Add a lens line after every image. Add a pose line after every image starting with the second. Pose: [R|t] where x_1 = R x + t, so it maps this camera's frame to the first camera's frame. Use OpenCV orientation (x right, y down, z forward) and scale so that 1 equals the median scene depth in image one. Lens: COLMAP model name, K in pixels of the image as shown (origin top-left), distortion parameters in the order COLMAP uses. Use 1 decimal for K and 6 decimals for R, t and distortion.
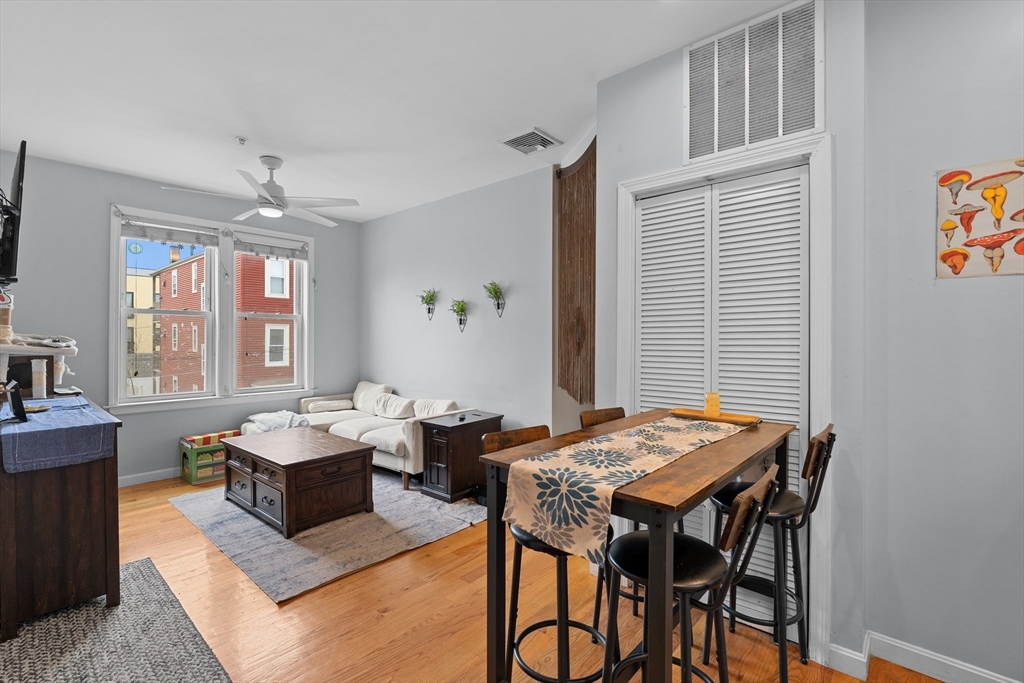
lens RADIAL K [[464.7, 0, 512.7], [0, 464.7, 339.3], [0, 0, 1]] dist [-0.001363, -0.000174]
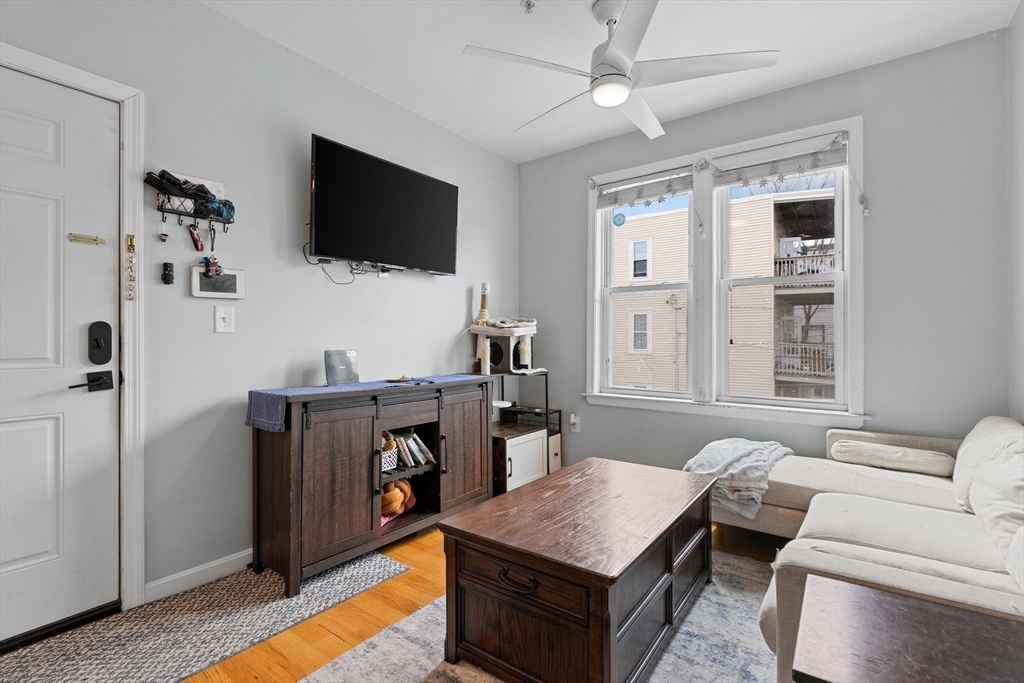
lens RADIAL K [[464.7, 0, 512.7], [0, 464.7, 339.3], [0, 0, 1]] dist [-0.001363, -0.000174]
pose [[0.086159, -0.004086, -0.996273, 0.052686], [-0.005001, 0.999977, -0.004533, 0.038255], [0.996269, 0.005373, 0.086136, 0.753287]]
